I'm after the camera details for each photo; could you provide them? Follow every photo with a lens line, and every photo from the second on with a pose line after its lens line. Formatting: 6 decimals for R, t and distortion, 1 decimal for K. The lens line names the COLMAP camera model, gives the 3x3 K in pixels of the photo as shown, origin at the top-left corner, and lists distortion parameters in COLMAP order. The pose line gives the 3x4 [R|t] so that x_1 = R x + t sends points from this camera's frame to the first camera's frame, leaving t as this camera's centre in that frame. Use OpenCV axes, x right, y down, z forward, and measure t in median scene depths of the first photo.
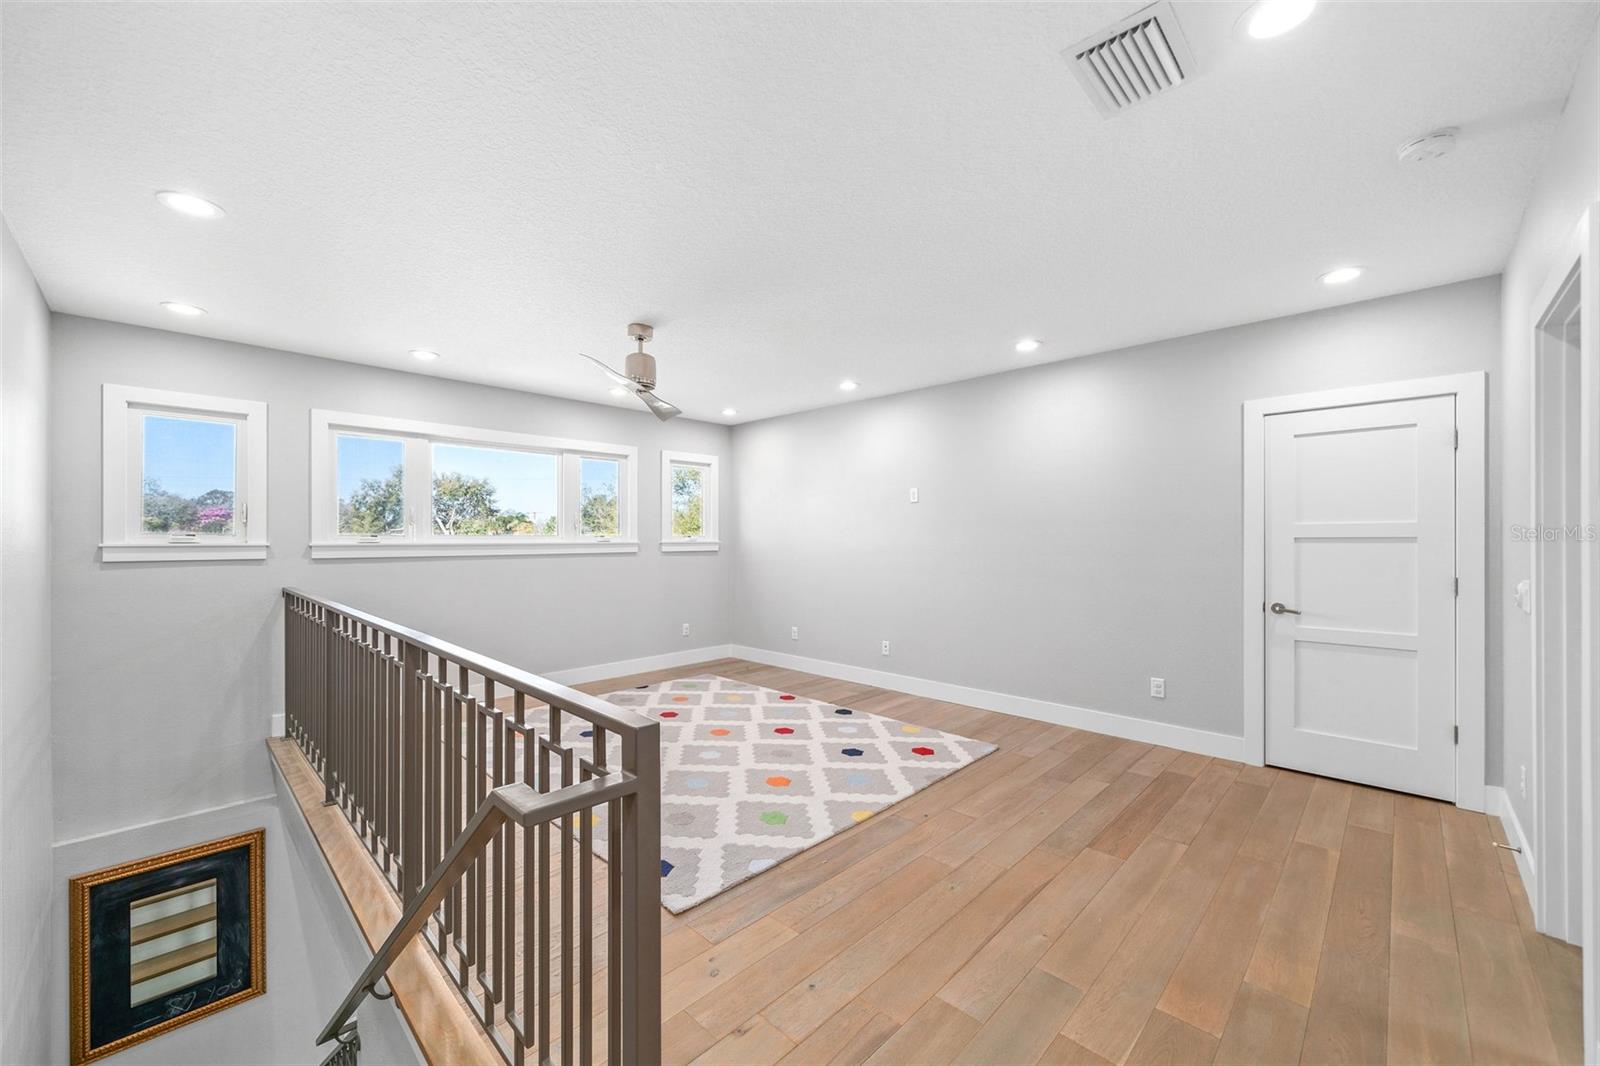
lens RADIAL K [[617.9, 0, 790.5], [0, 617.9, 531.3], [0, 0, 1]] dist [0.000809, -0.000394]
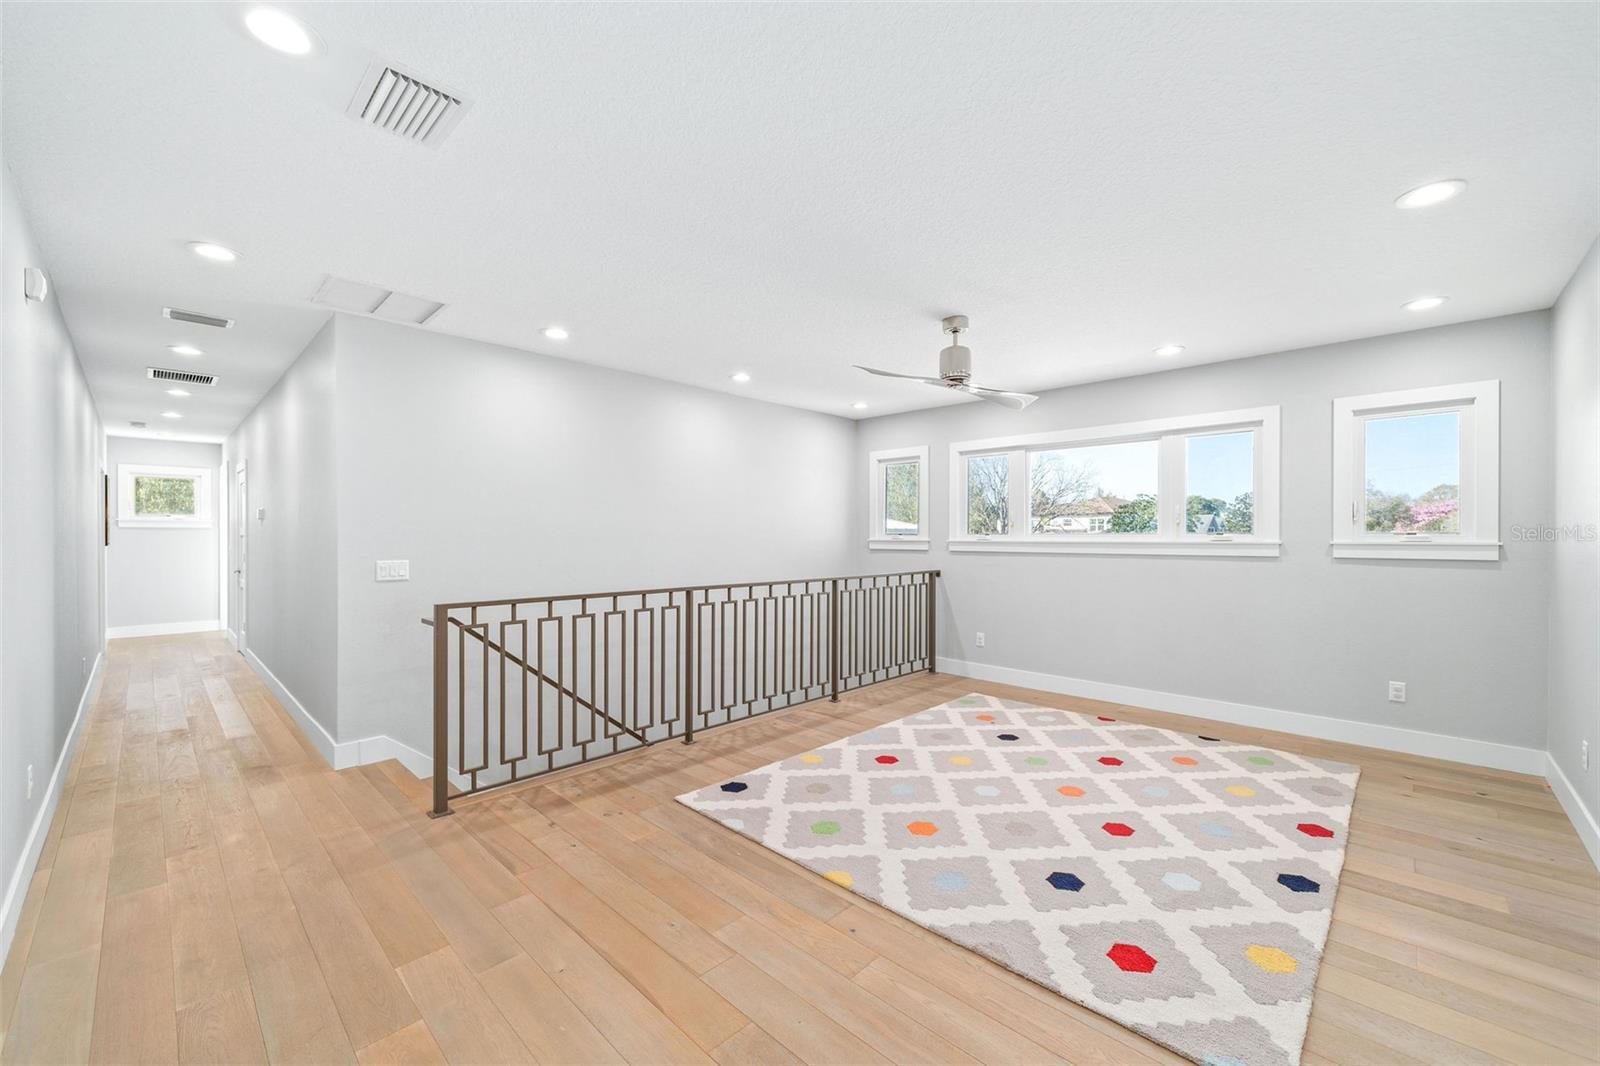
lens RADIAL K [[622.1, 0, 792.5], [0, 622.1, 534.2], [0, 0, 1]] dist [-0.000660, -0.000219]
pose [[0.013387, -0.003227, -0.999905, 0.659874], [0.010734, 0.999938, -0.003084, 0.006941], [0.999853, -0.010691, 0.013420, 0.658901]]
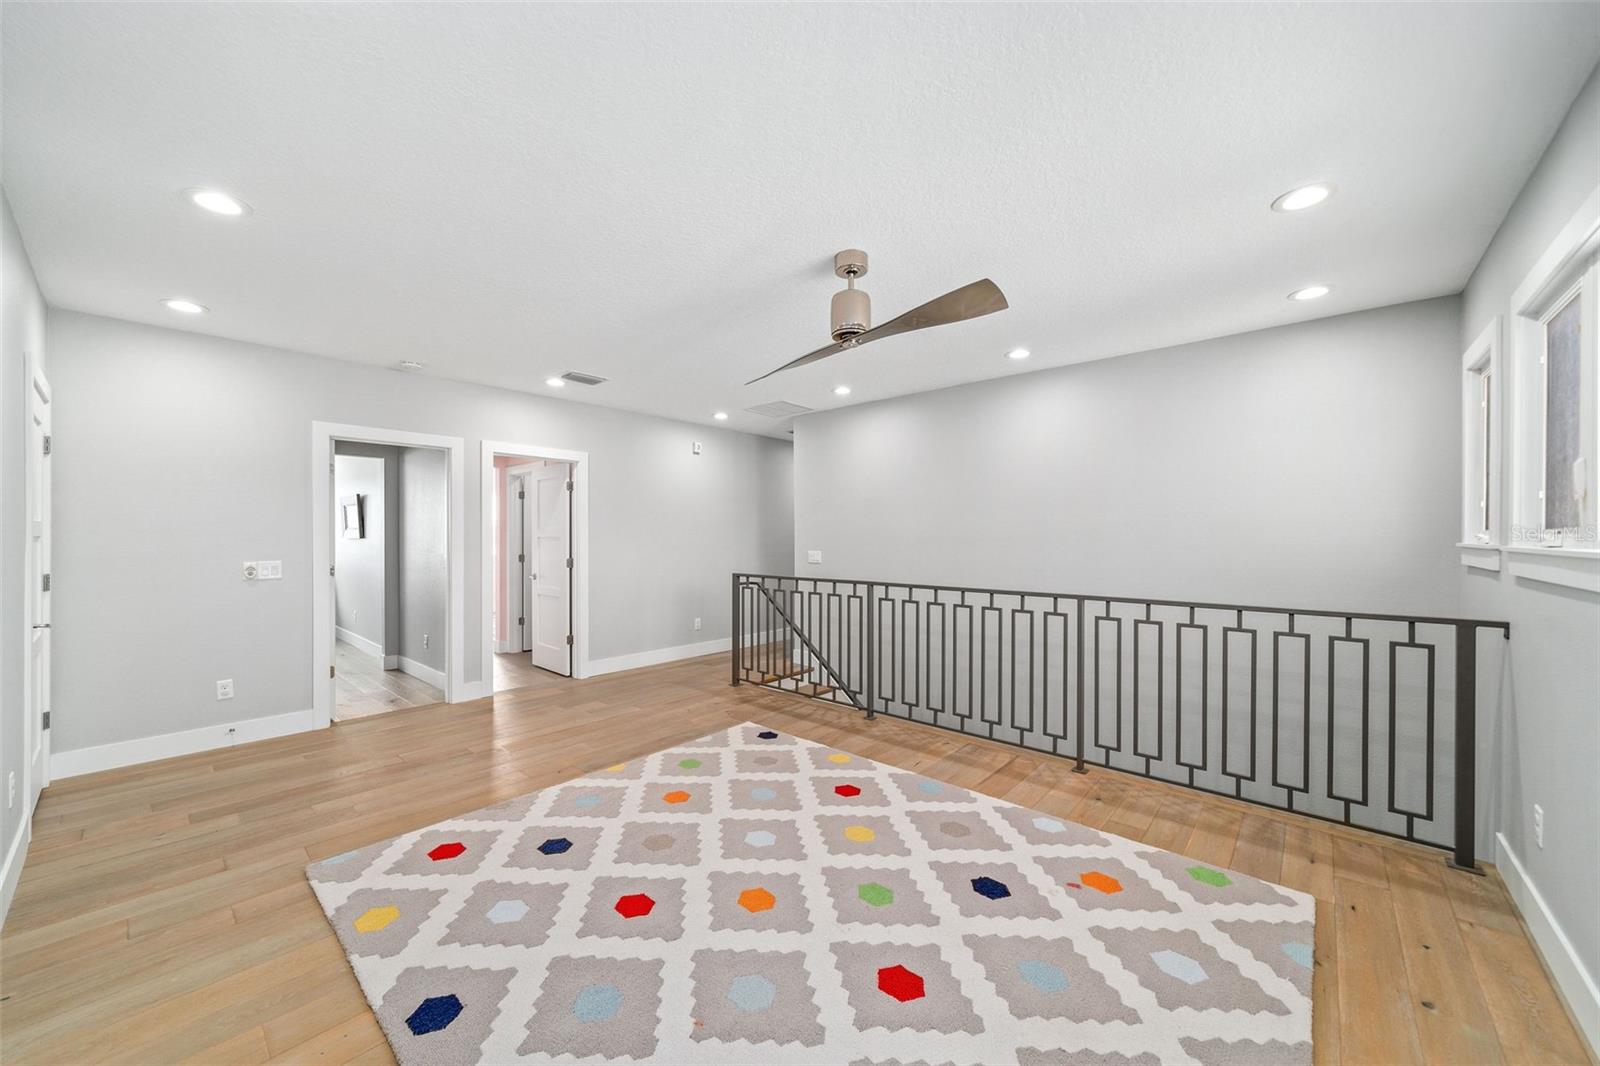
lens RADIAL K [[588.0, 0, 809.9], [0, 588.0, 543.5], [0, 0, 1]] dist [0.001586, 0.000381]
pose [[-0.996866, 0.003017, -0.079052, -0.122422], [0.002819, 0.999993, 0.002621, 0.013945], [0.079059, 0.002390, -0.996867, 1.536855]]
